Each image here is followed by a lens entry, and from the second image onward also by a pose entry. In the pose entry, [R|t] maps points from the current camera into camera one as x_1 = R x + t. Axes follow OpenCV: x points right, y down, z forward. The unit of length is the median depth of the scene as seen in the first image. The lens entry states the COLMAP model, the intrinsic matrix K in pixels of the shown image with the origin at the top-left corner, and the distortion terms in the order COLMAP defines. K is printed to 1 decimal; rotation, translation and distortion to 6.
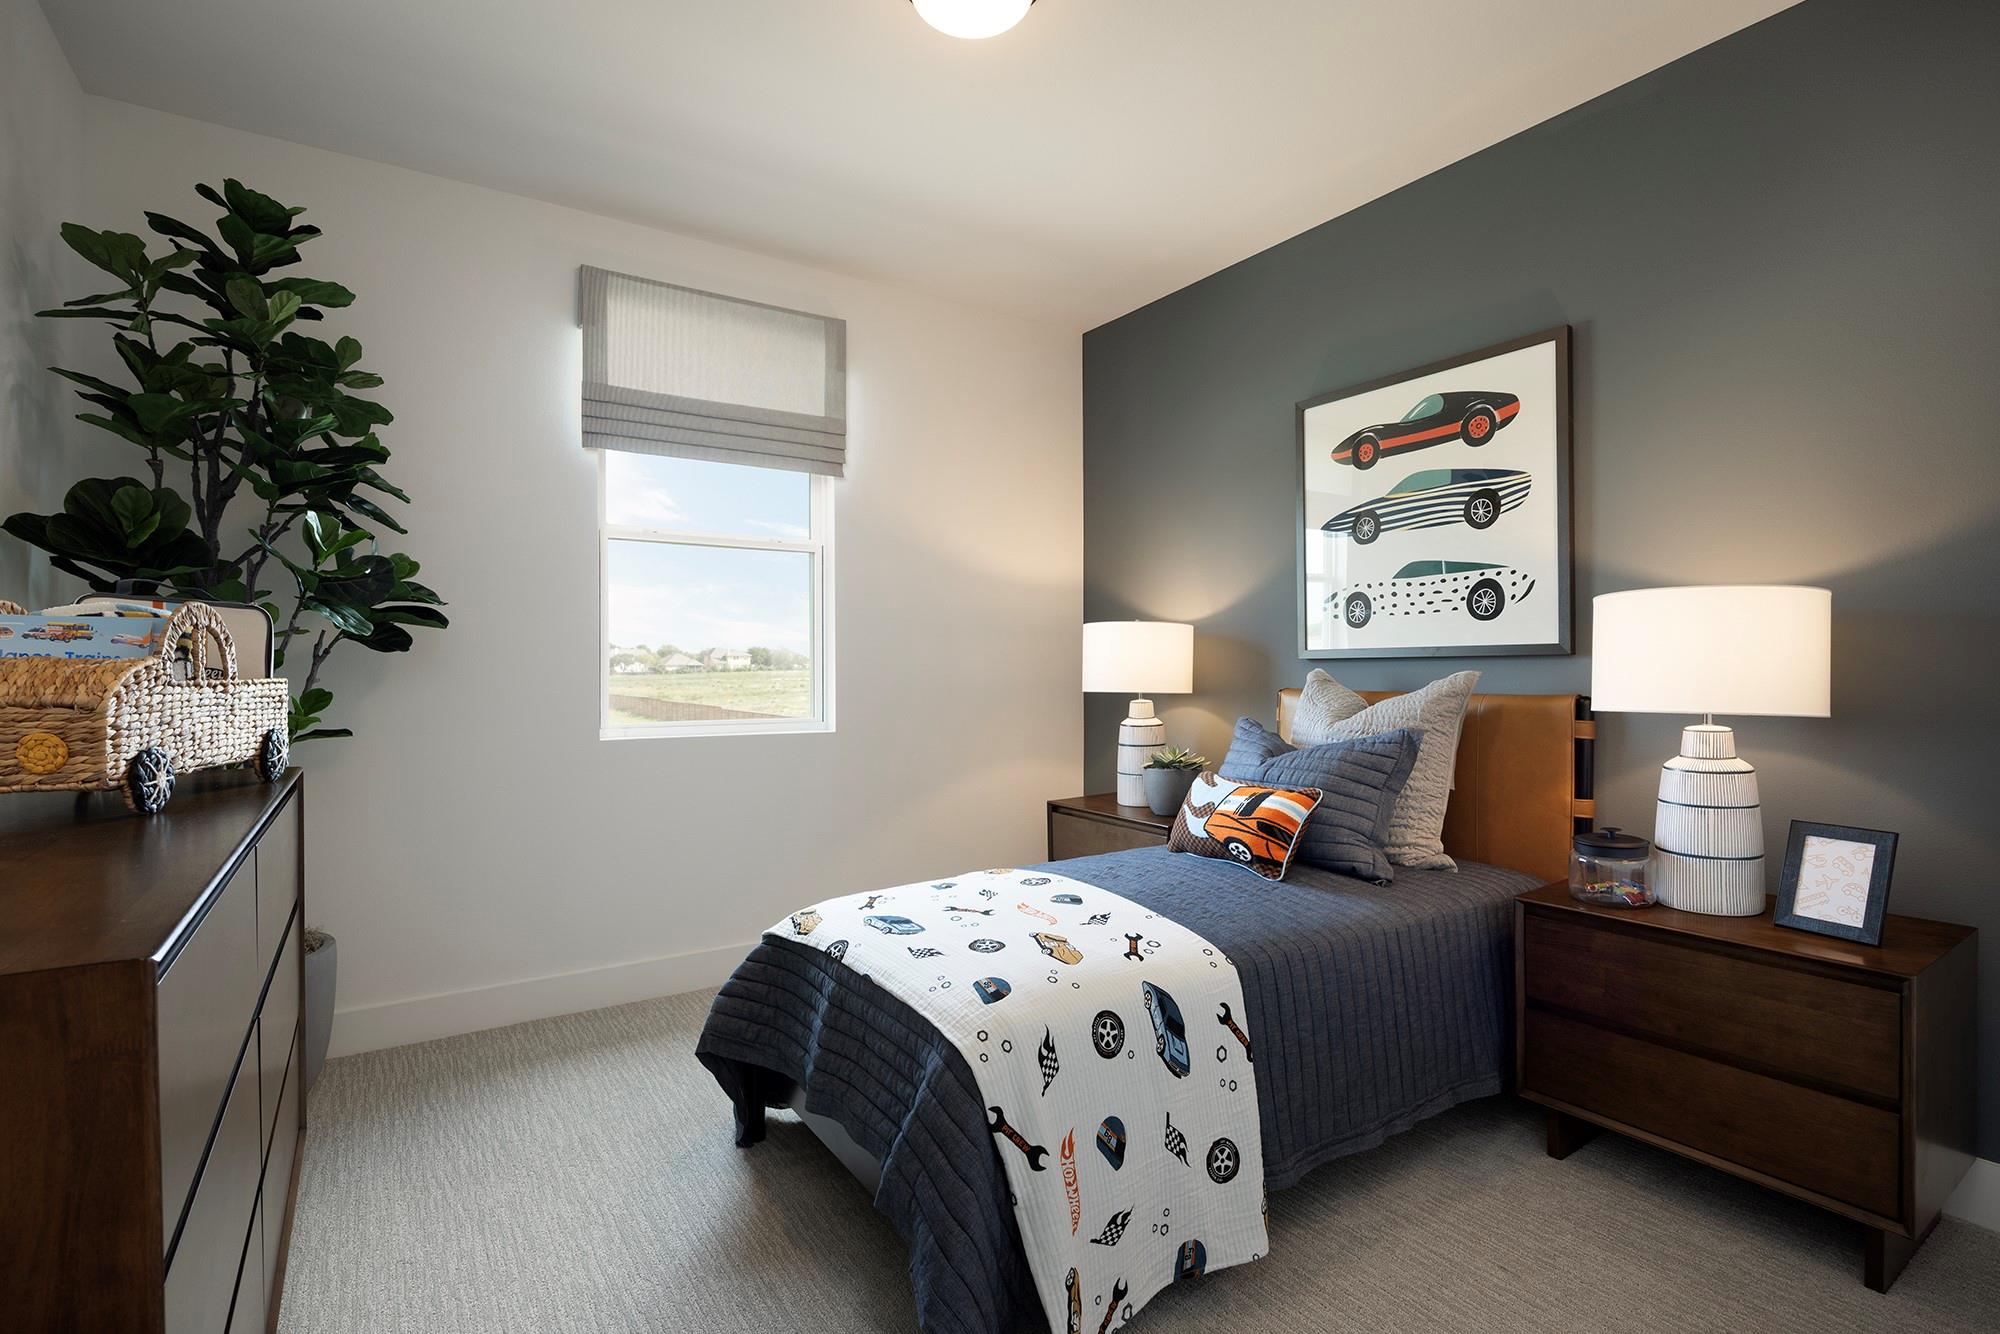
lens RADIAL K [[1026.7, 0, 1000.0], [0, 1026.7, 667.0], [0, 0, 1]] dist [0.013547, 0.000248]
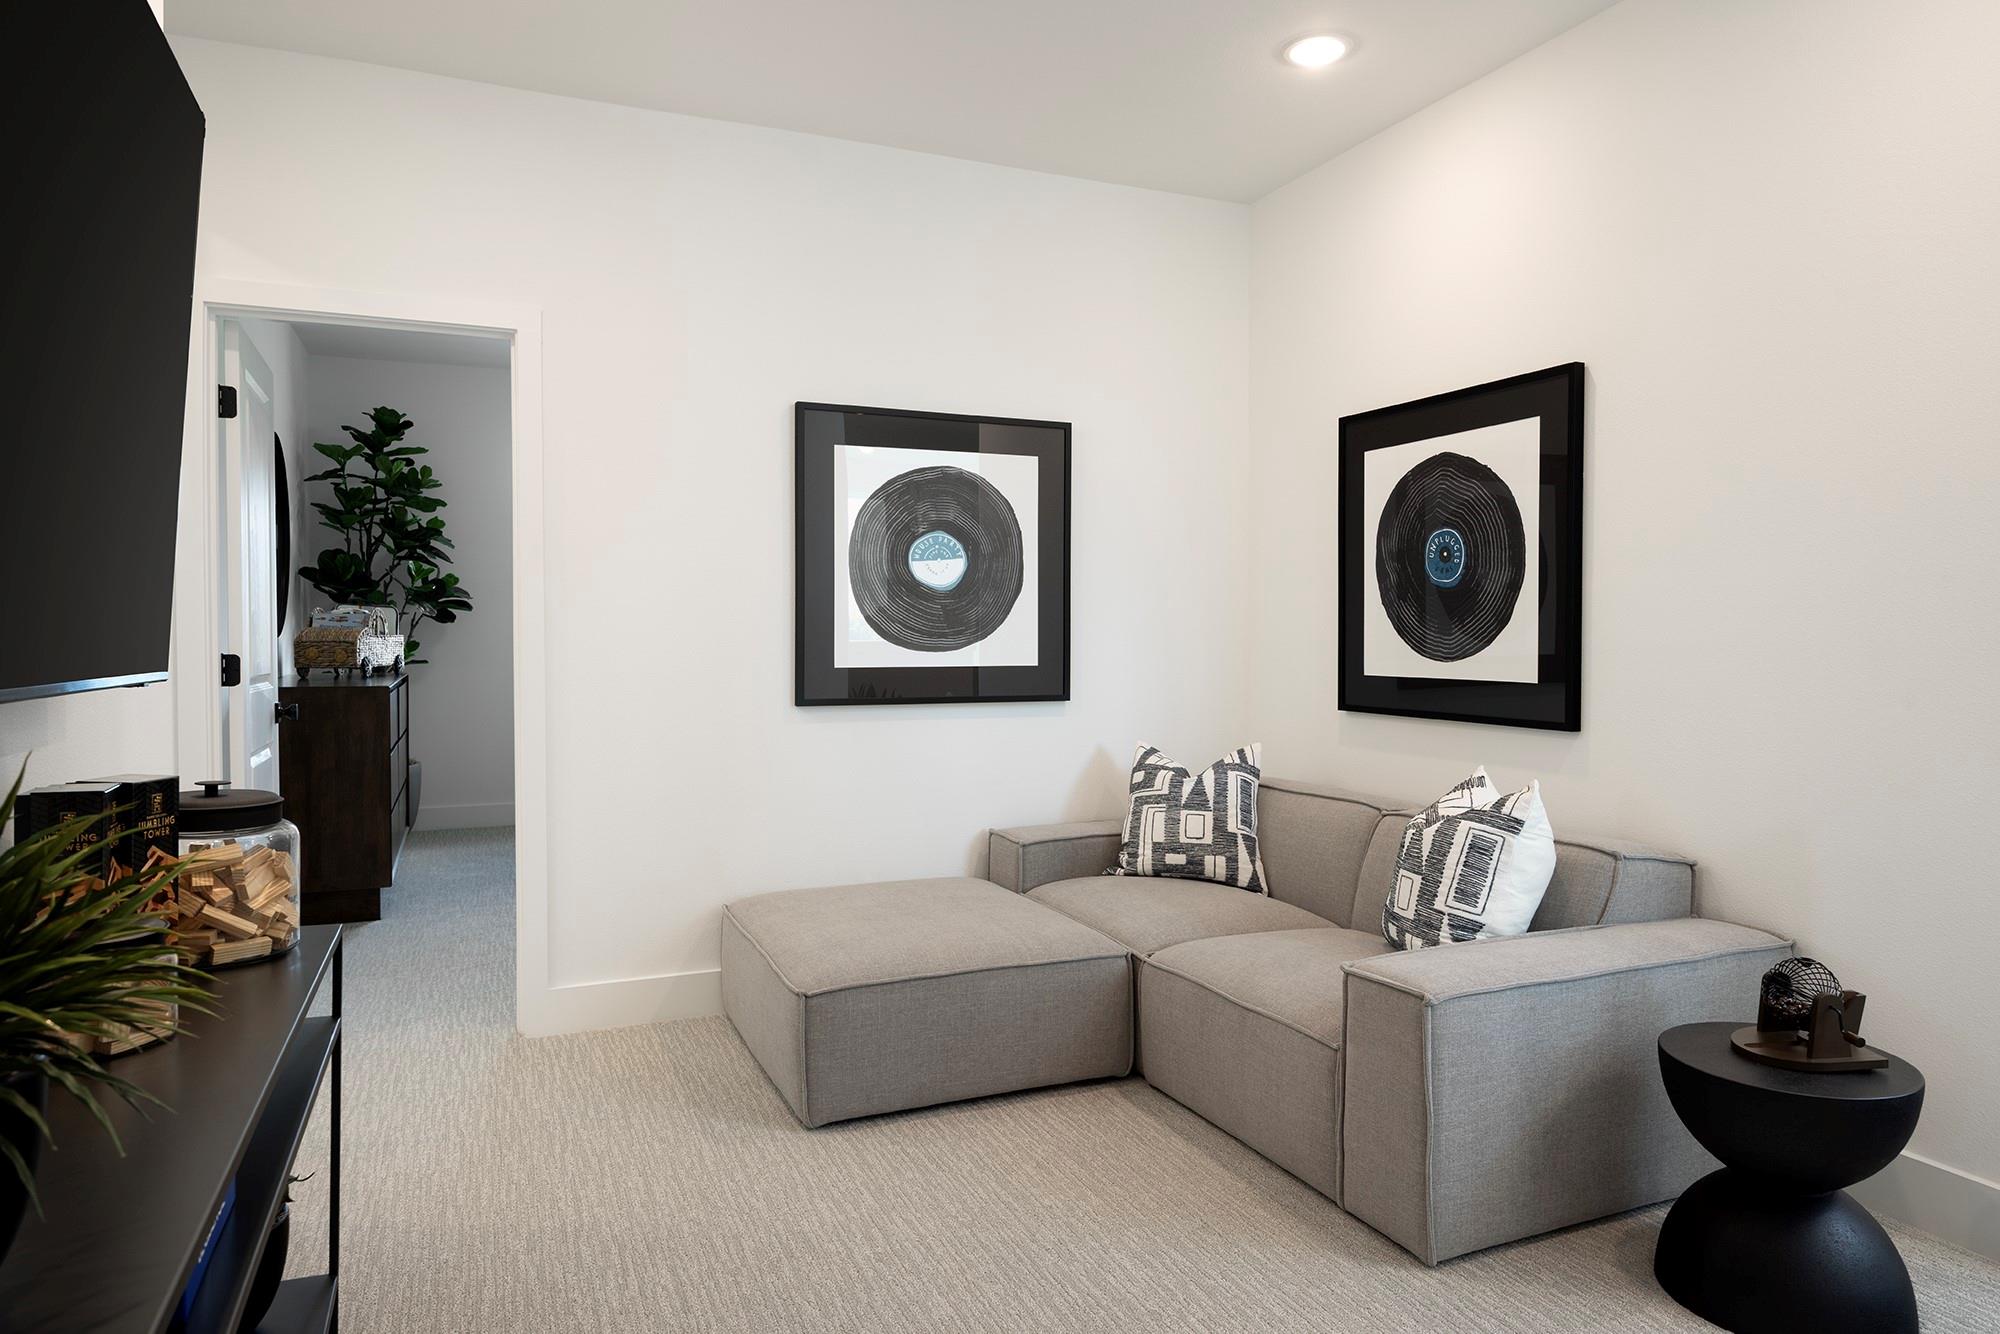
lens RADIAL K [[1245.5, 0, 1000.0], [0, 1245.5, 667.0], [0, 0, 1]] dist [-0.000063, -0.000019]
pose [[0.990825, 0.011033, -0.134702, 0.927424], [-0.007209, 0.999558, 0.028843, -0.007188], [0.134961, -0.027607, 0.990466, -1.449116]]
